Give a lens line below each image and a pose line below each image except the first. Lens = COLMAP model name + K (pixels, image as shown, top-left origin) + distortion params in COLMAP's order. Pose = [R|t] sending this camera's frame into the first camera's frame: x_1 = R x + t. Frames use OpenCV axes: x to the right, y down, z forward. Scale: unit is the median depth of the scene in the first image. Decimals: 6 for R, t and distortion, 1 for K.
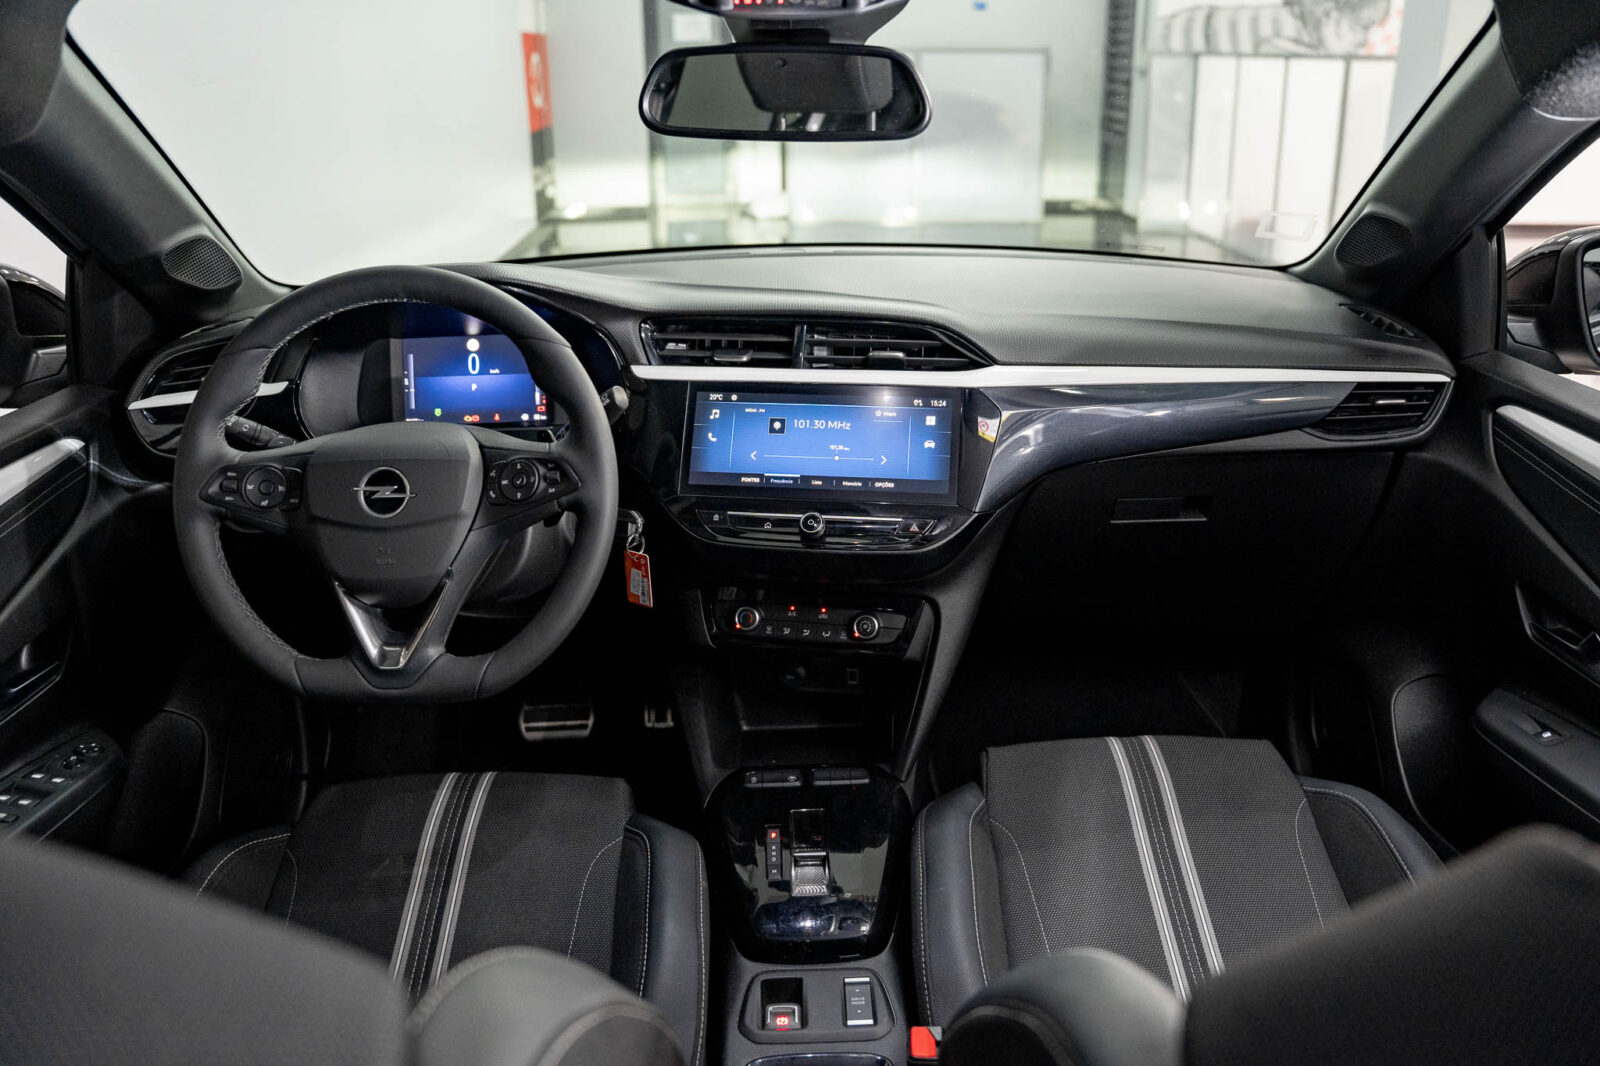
lens RADIAL K [[1067.7, 0, 802.7], [0, 1067.7, 573.2], [0, 0, 1]] dist [-0.119419, 0.067712]
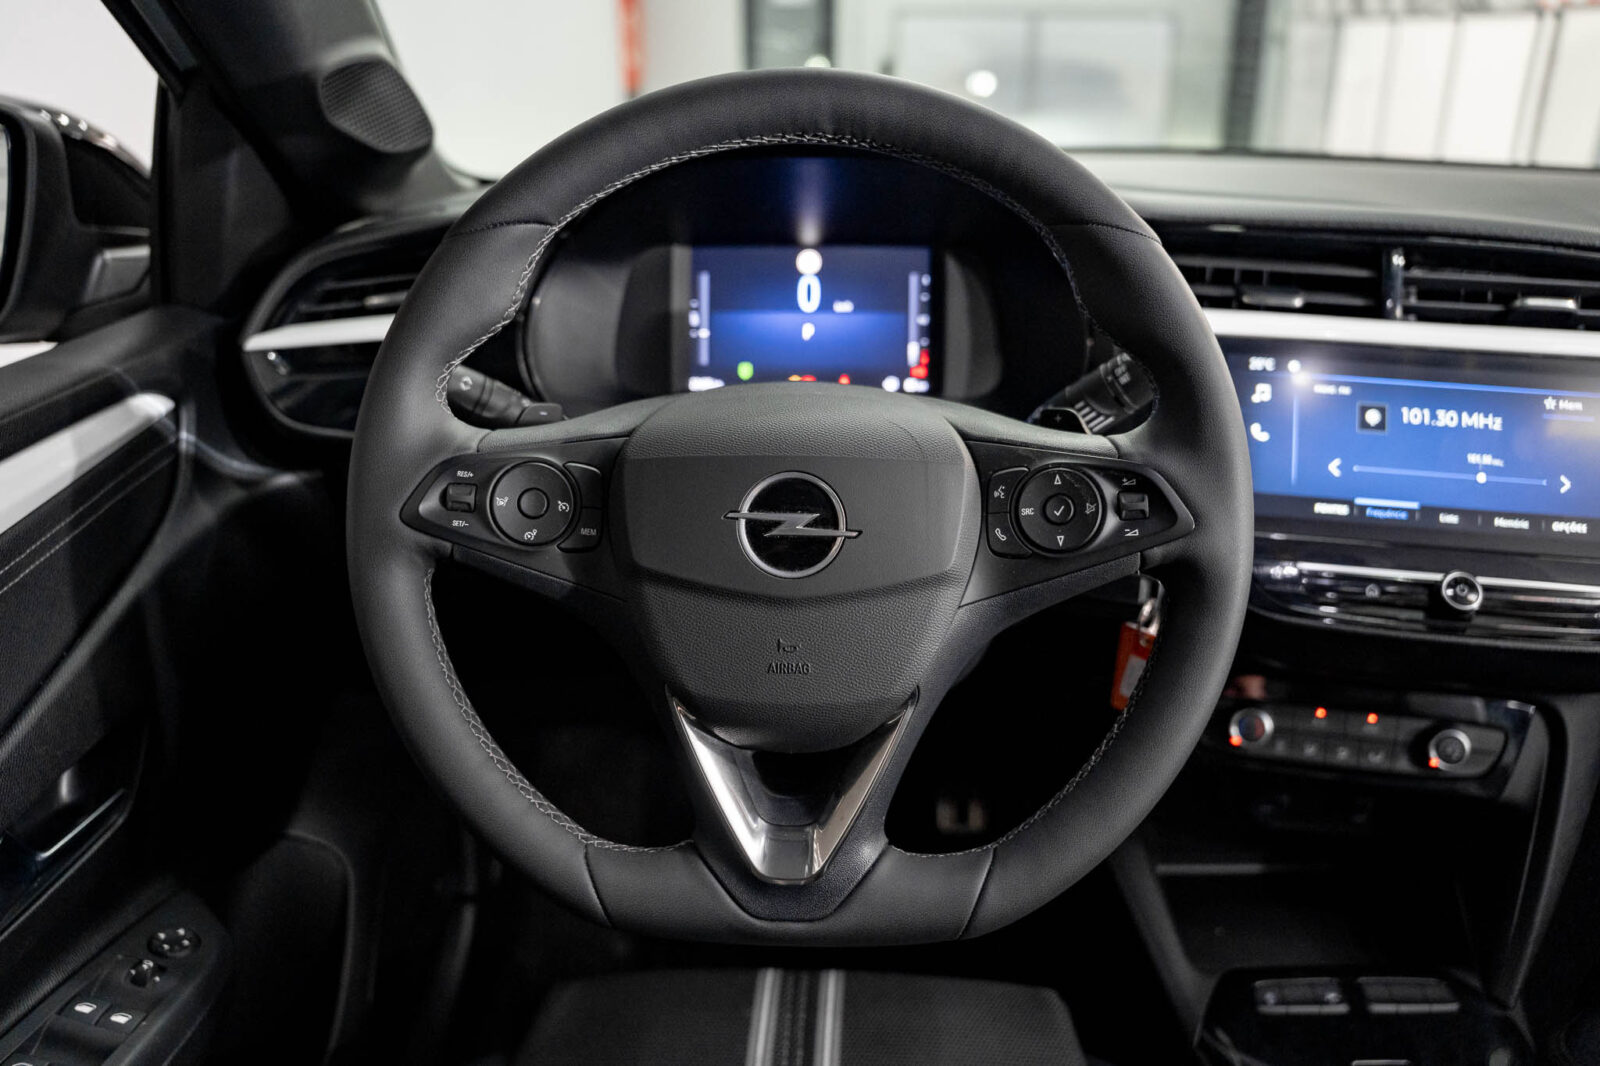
lens RADIAL K [[1067.7, 0, 802.7], [0, 1067.7, 573.2], [0, 0, 1]] dist [-0.119419, 0.067712]
pose [[0.998279, 0.035372, -0.046776, -0.309131], [-0.034492, 0.999215, 0.019479, -0.053983], [0.047429, -0.017832, 0.998715, 0.422802]]
